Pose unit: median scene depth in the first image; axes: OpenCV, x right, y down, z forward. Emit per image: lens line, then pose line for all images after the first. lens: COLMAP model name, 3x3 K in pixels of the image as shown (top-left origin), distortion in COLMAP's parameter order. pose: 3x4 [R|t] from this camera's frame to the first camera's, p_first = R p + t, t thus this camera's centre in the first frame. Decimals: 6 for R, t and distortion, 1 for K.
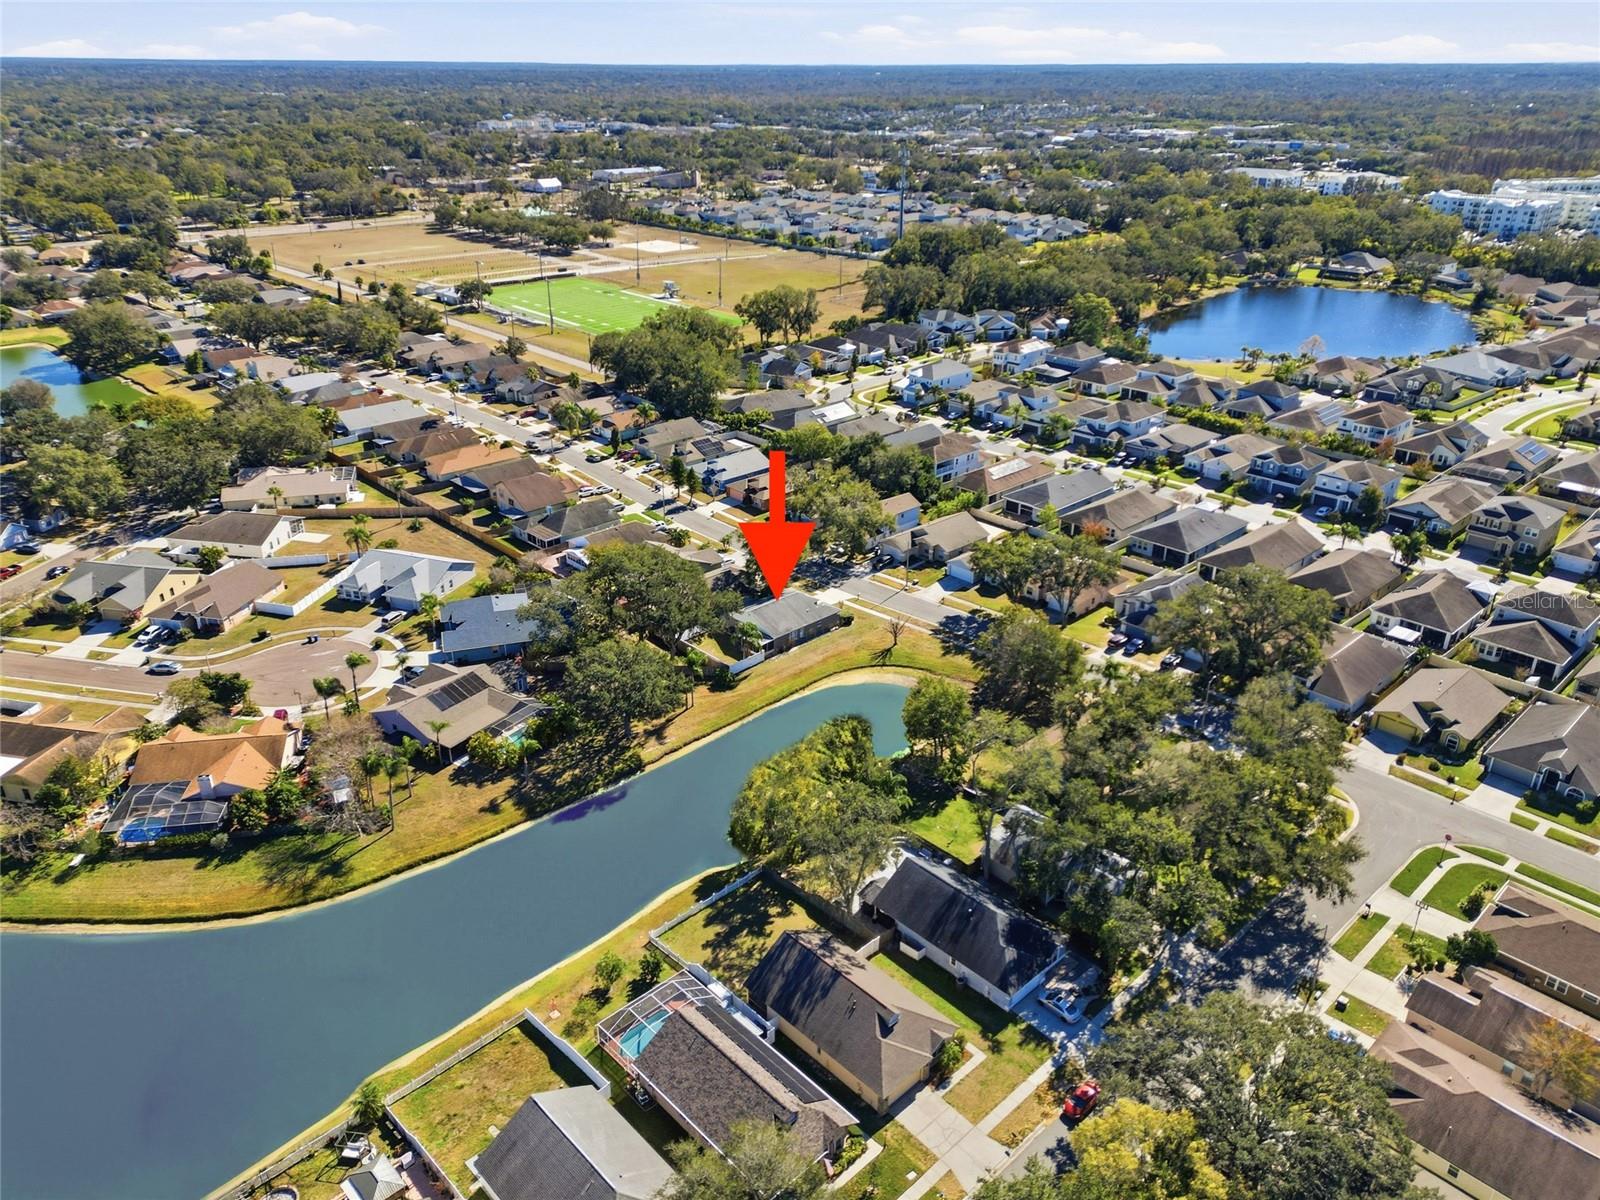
lens RADIAL K [[1112.1, 0, 800.0], [0, 1112.1, 600.0], [0, 0, 1]] dist [0.086771, -0.098195]
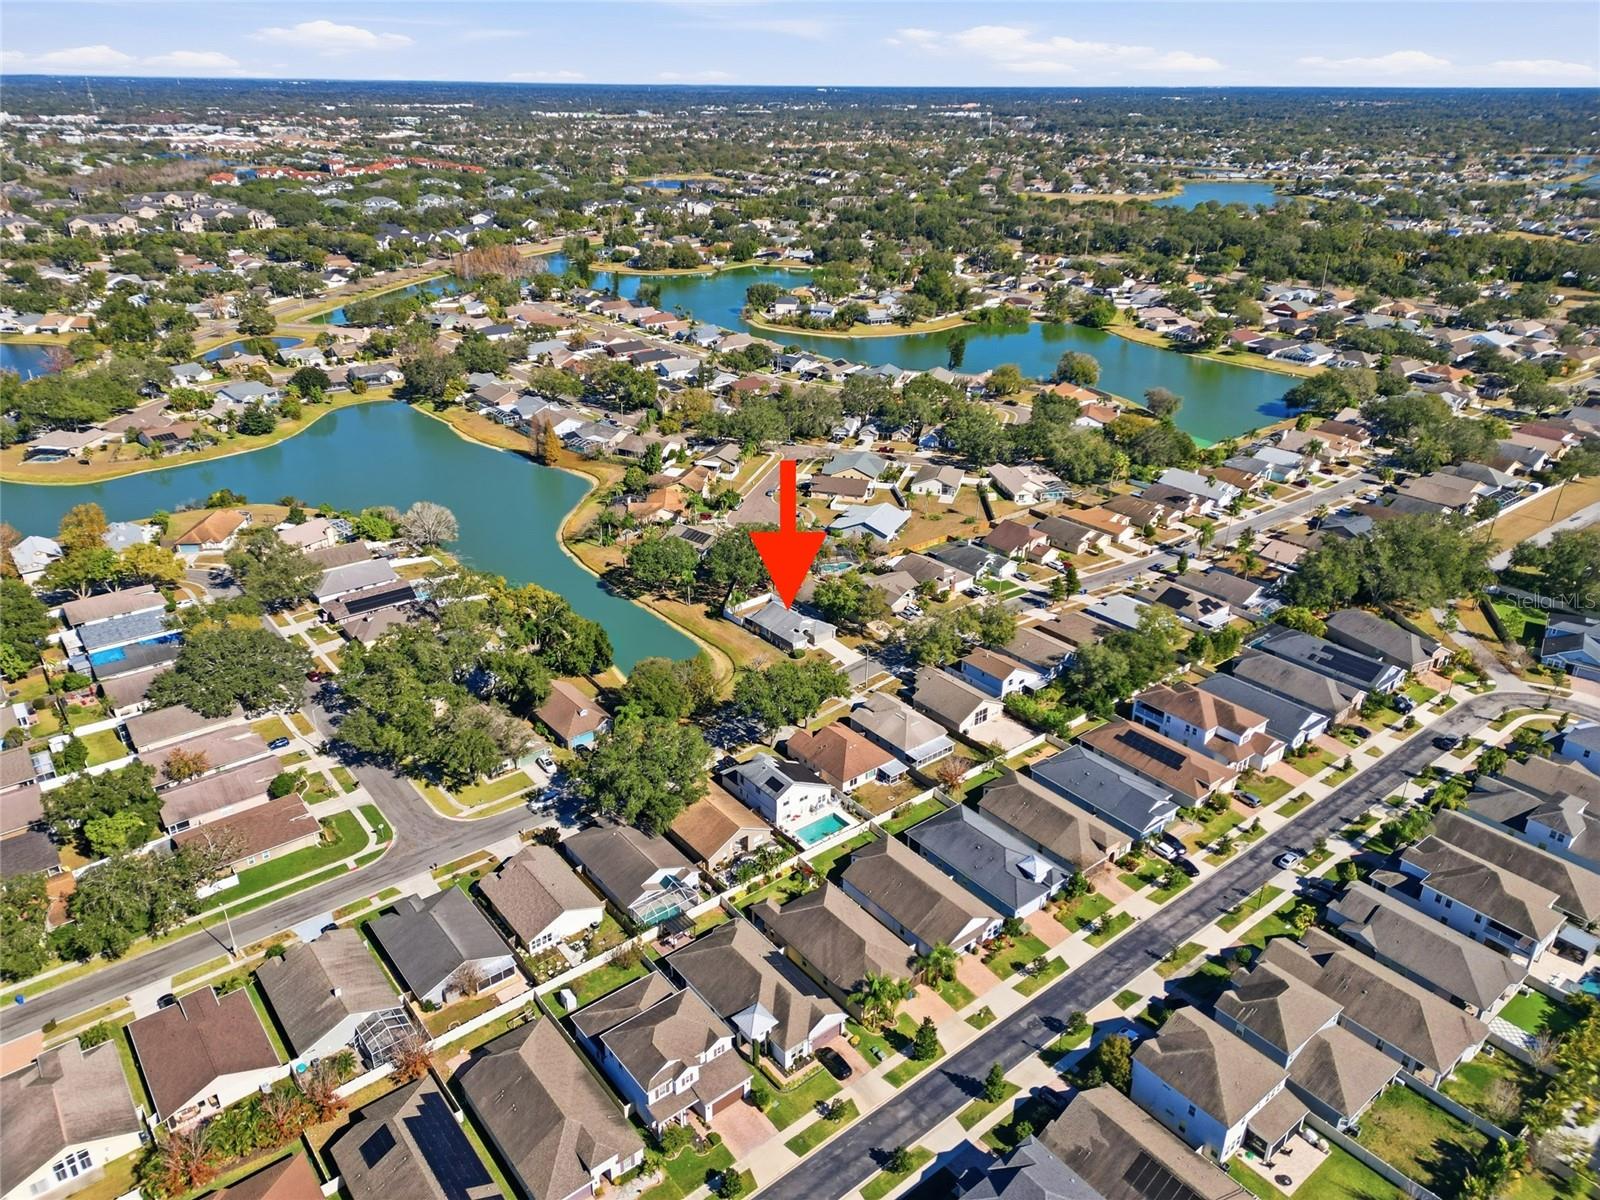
lens RADIAL K [[1112.1, 0, 800.0], [0, 1112.1, 600.0], [0, 0, 1]] dist [0.086771, -0.098195]
pose [[-0.080661, 0.410527, -0.908274, 1.039965], [-0.437004, 0.804427, 0.402399, -0.484773], [0.895836, 0.429377, 0.114516, 0.750214]]
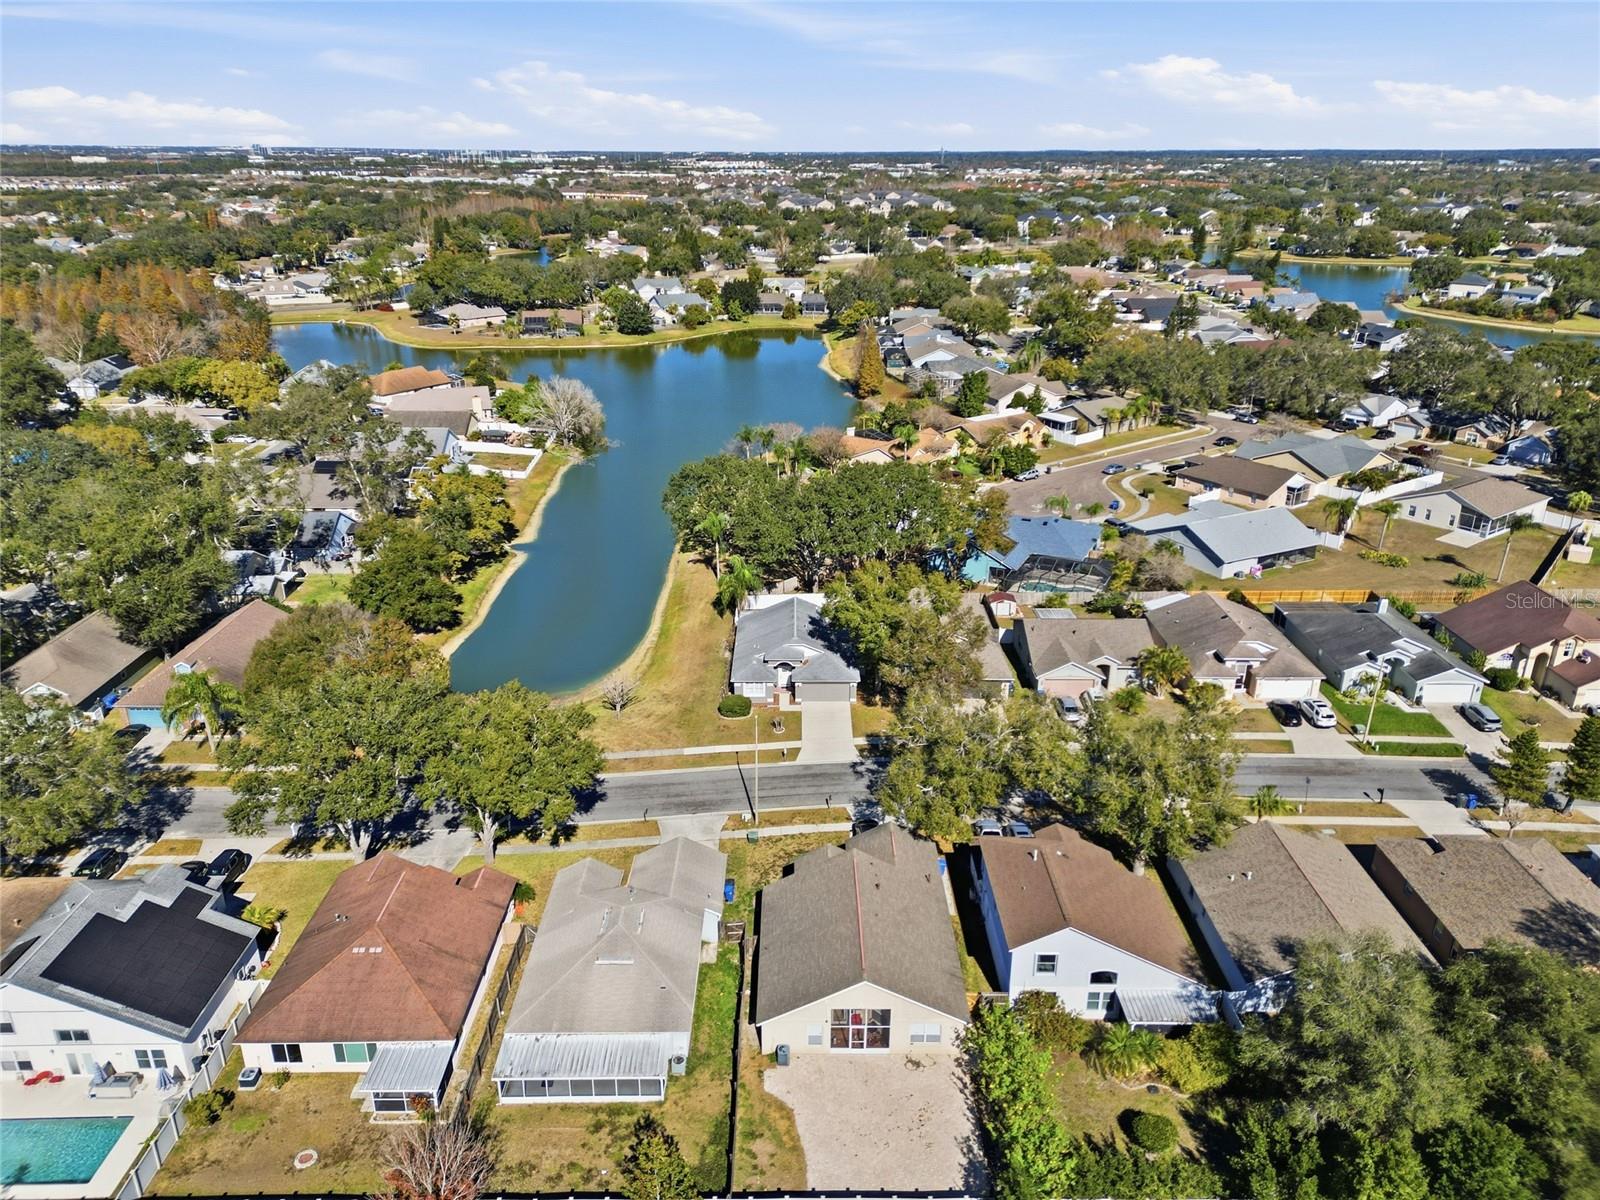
lens RADIAL K [[1112.1, 0, 800.0], [0, 1112.1, 600.0], [0, 0, 1]] dist [0.086771, -0.098195]
pose [[-0.685689, 0.264671, -0.678071, 0.347548], [-0.314700, 0.732194, 0.604033, -0.338224], [0.656350, 0.627567, -0.418765, 1.102756]]
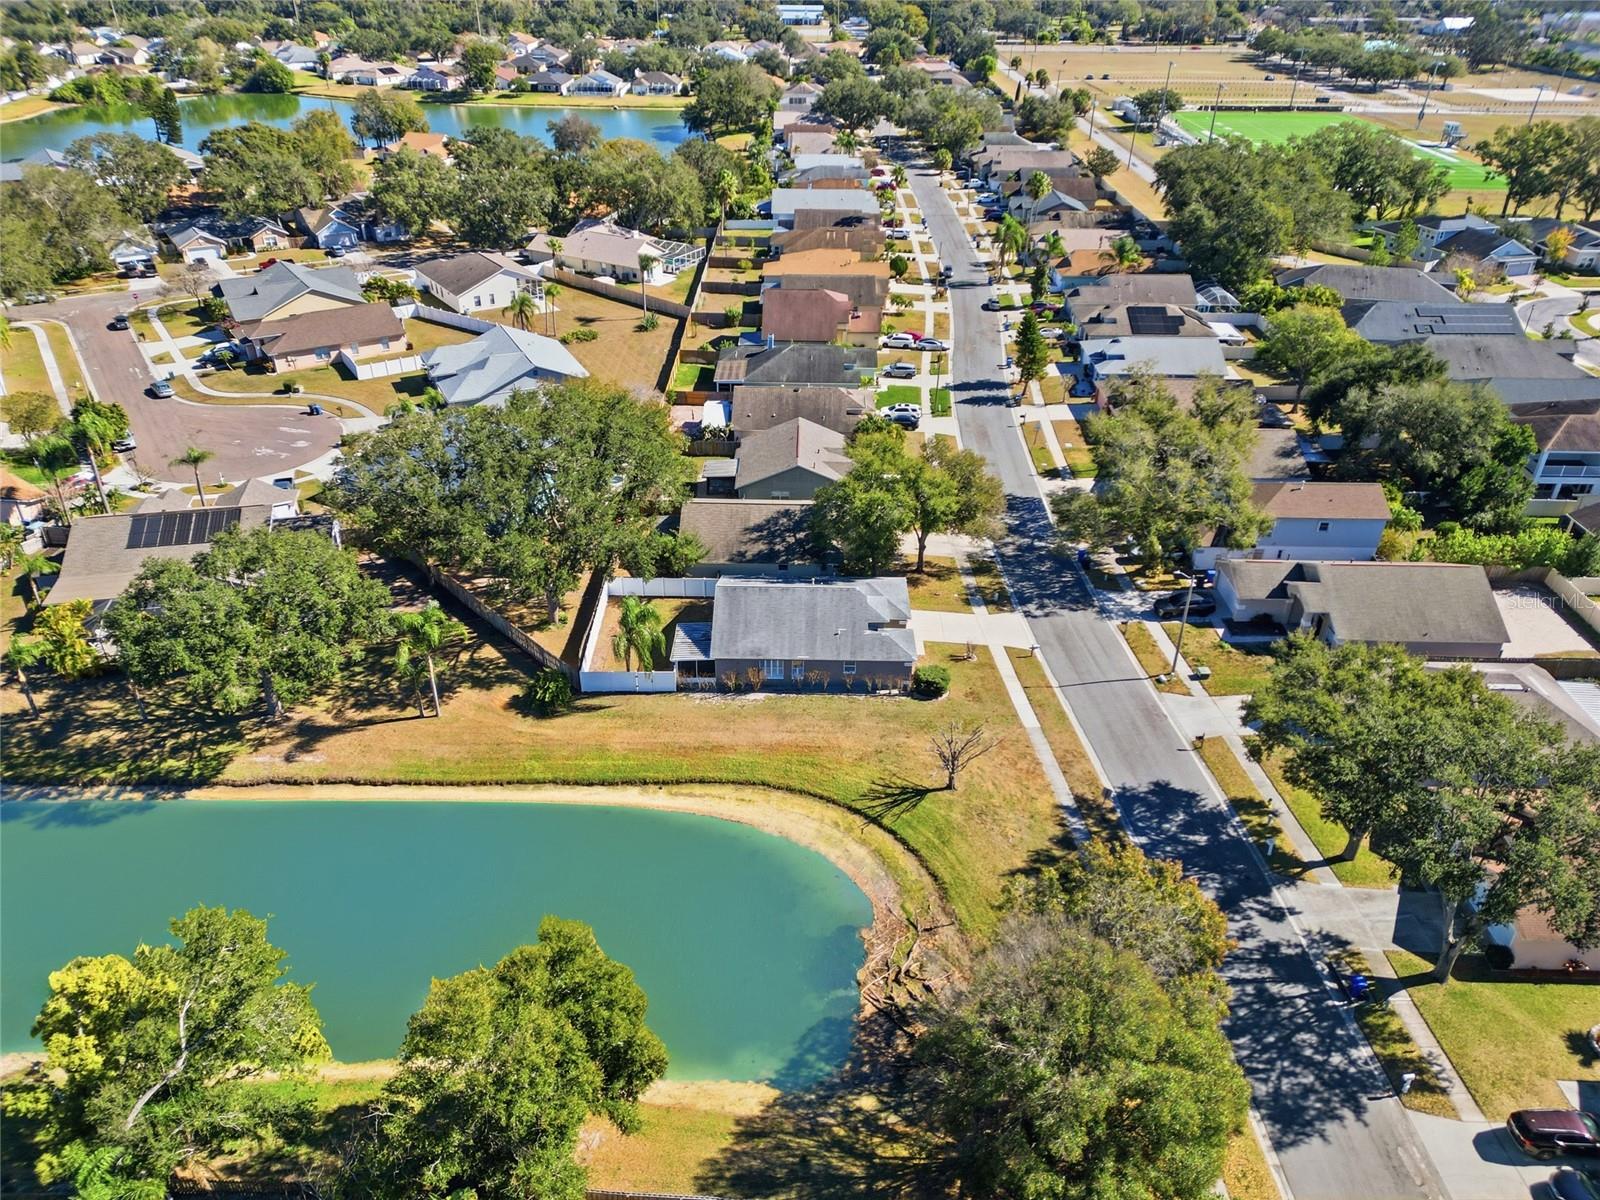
lens RADIAL K [[1112.1, 0, 800.0], [0, 1112.1, 600.0], [0, 0, 1]] dist [0.086771, -0.098195]
pose [[0.718160, 0.357317, -0.597135, 0.230941], [-0.303525, 0.933018, 0.193263, -0.075617], [0.626194, 0.042451, 0.778511, 0.556270]]
